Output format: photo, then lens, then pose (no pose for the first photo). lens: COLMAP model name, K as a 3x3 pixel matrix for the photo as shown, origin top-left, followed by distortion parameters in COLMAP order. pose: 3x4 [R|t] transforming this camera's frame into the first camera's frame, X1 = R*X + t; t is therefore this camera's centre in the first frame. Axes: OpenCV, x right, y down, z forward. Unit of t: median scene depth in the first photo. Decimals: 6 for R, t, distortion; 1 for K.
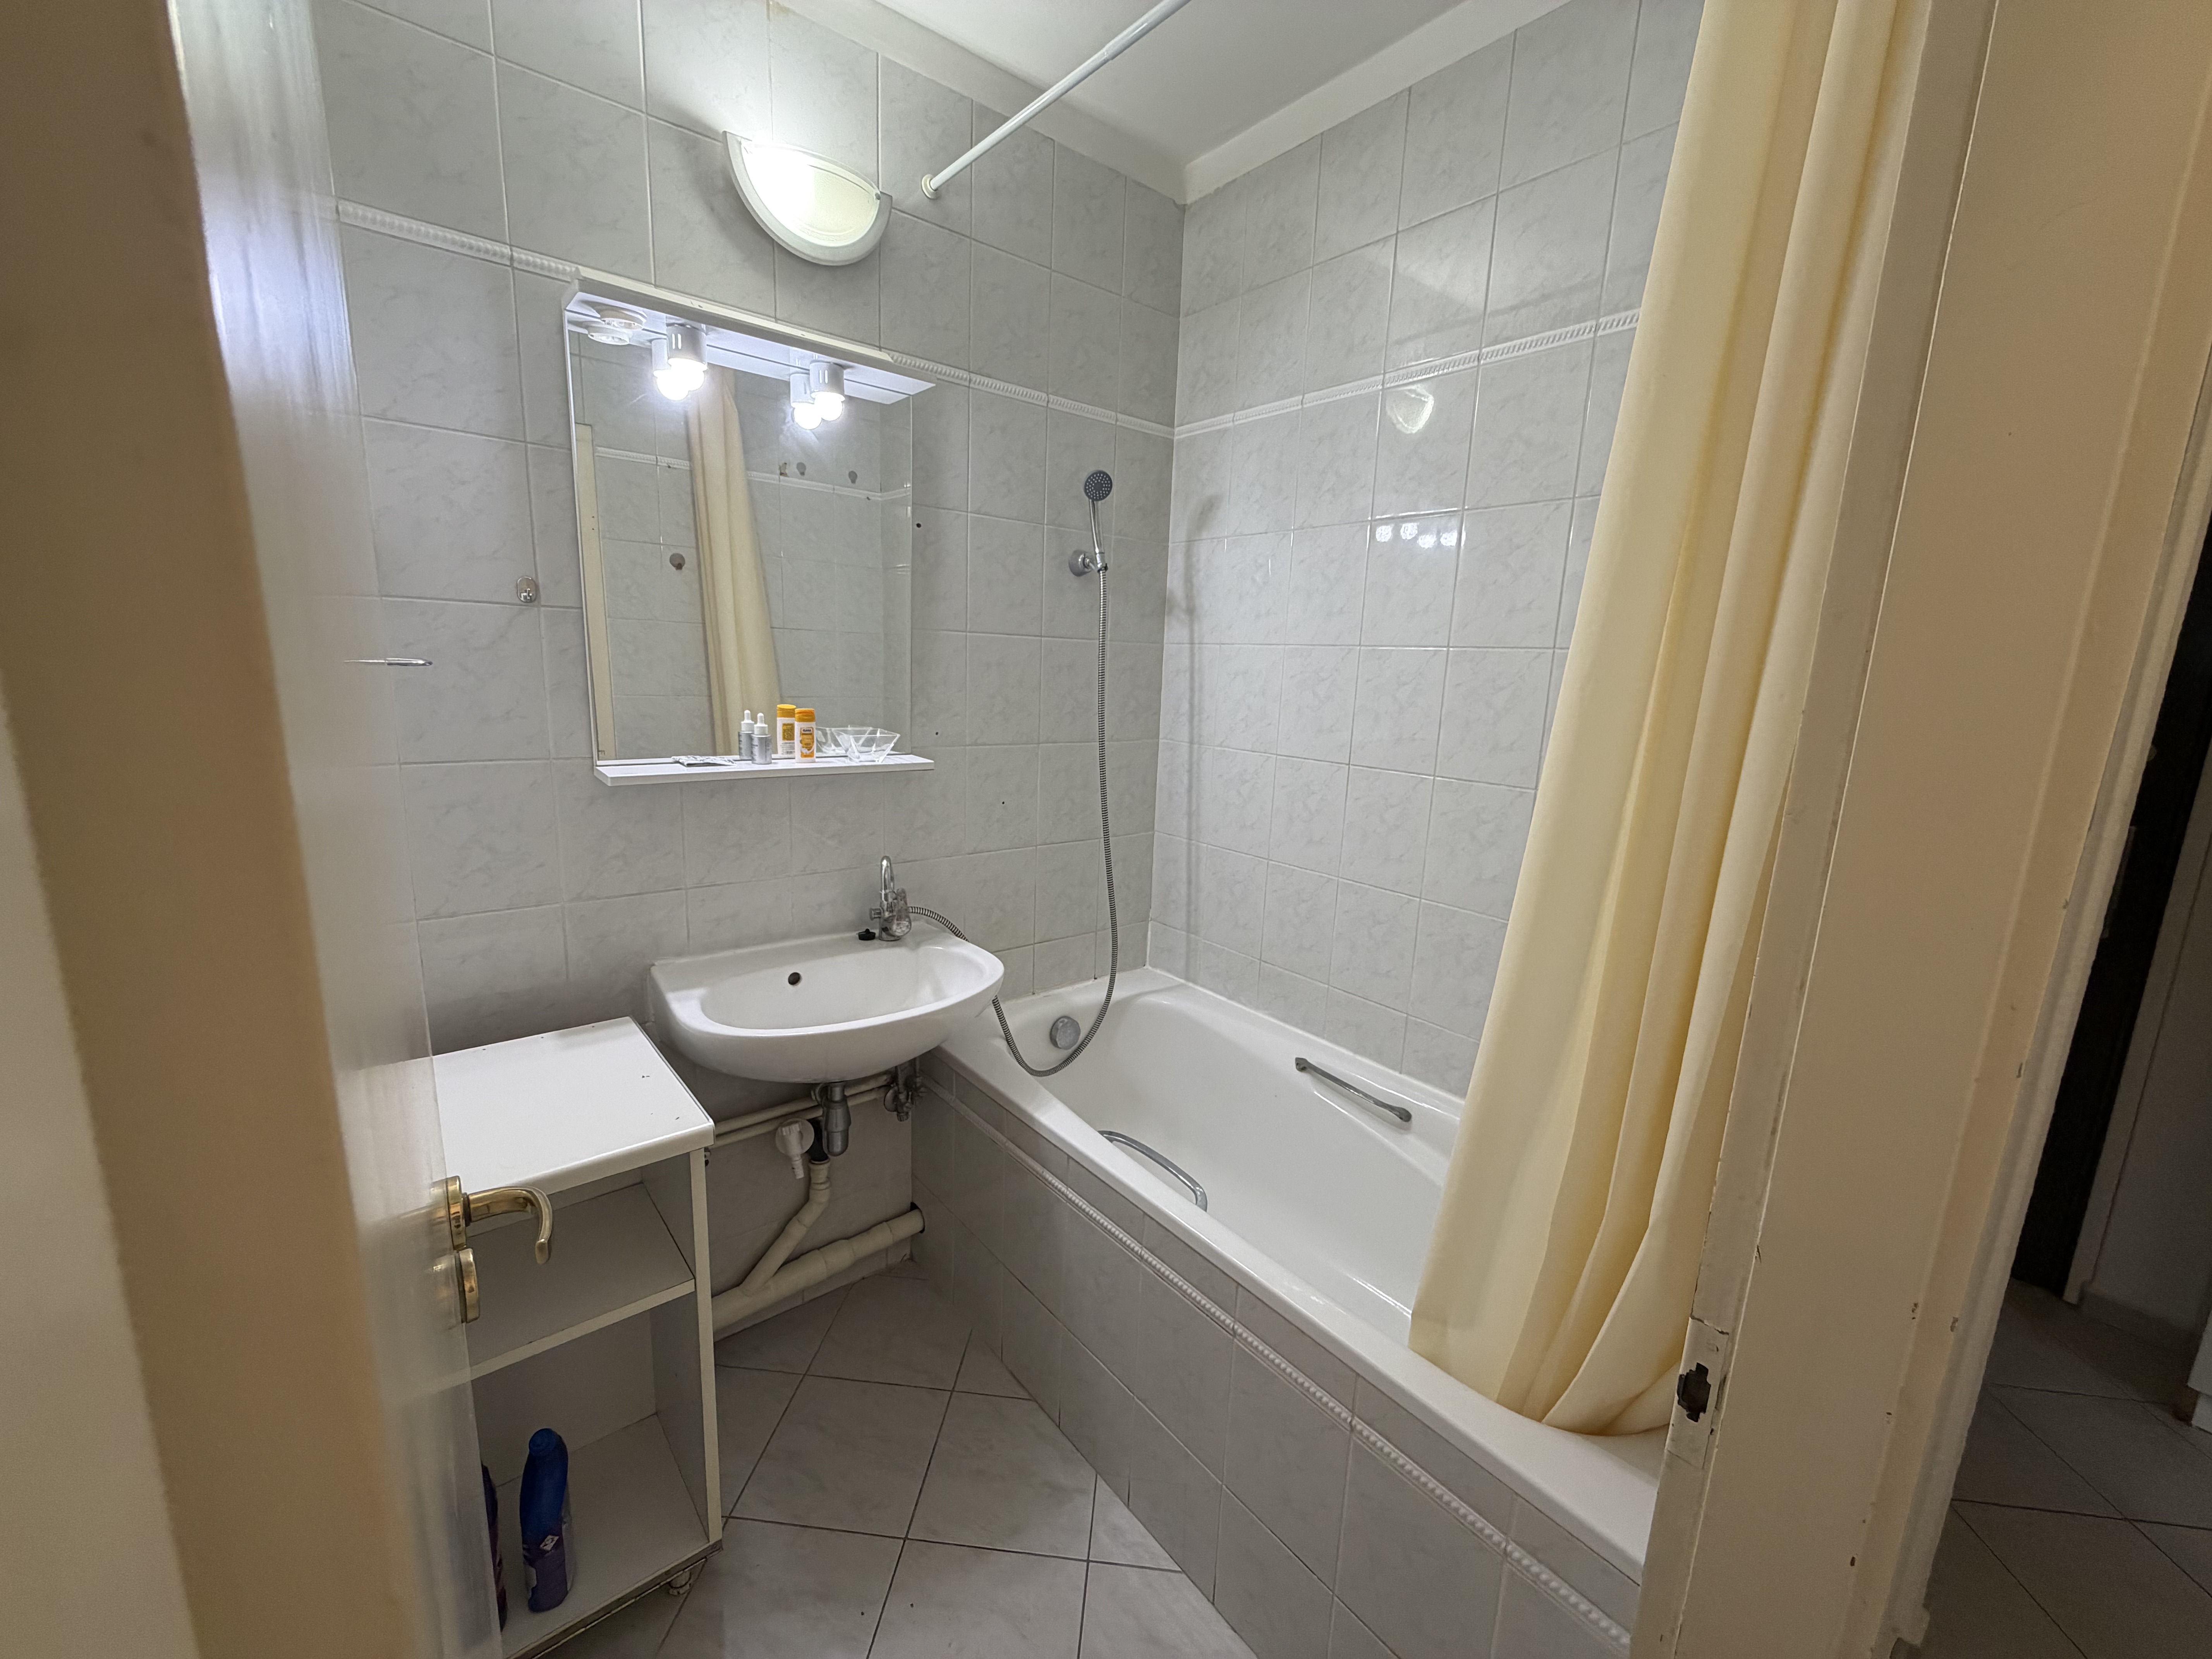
lens RADIAL K [[882.6, 0, 1103.9], [0, 882.6, 830.2], [0, 0, 1]] dist [-0.000204, 0.000011]
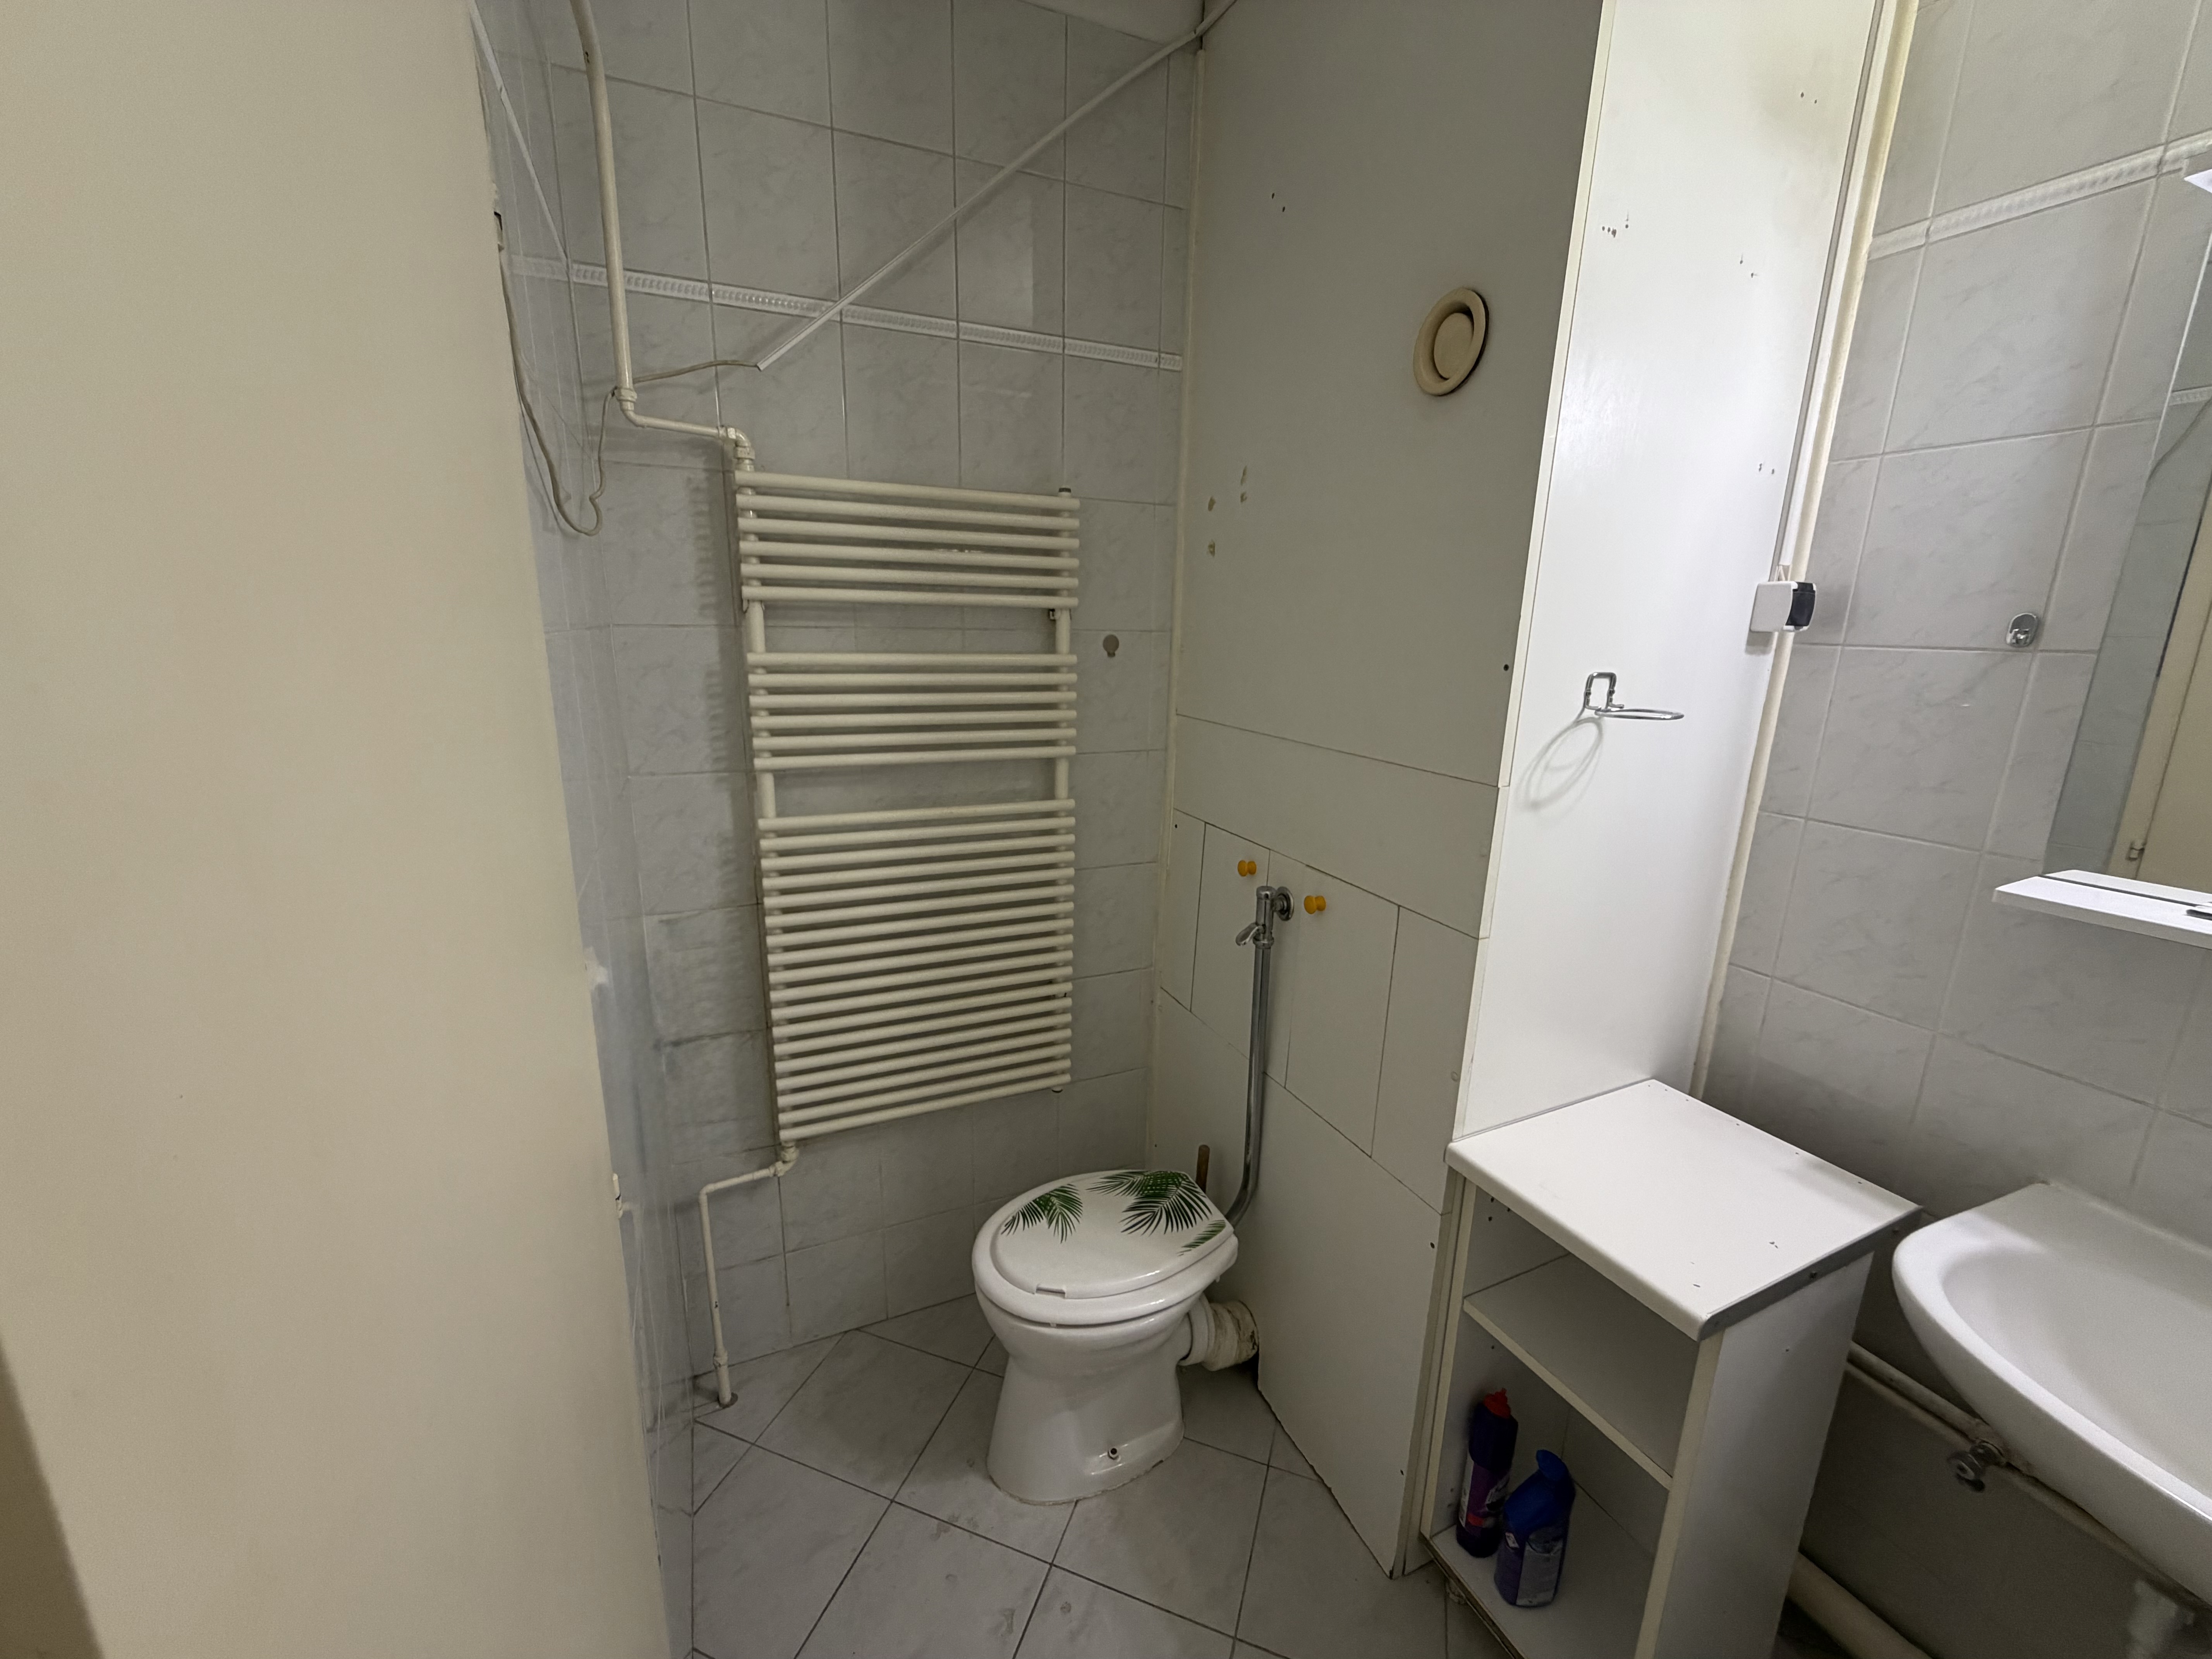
lens RADIAL K [[882.6, 0, 1102.5], [0, 882.6, 833.4], [0, 0, 1]] dist [-0.000204, 0.000011]
pose [[-0.260639, 0.185737, -0.947401, 0.296810], [-0.209787, 0.946975, 0.243368, -0.127047], [0.942368, 0.262184, -0.207853, 0.460987]]
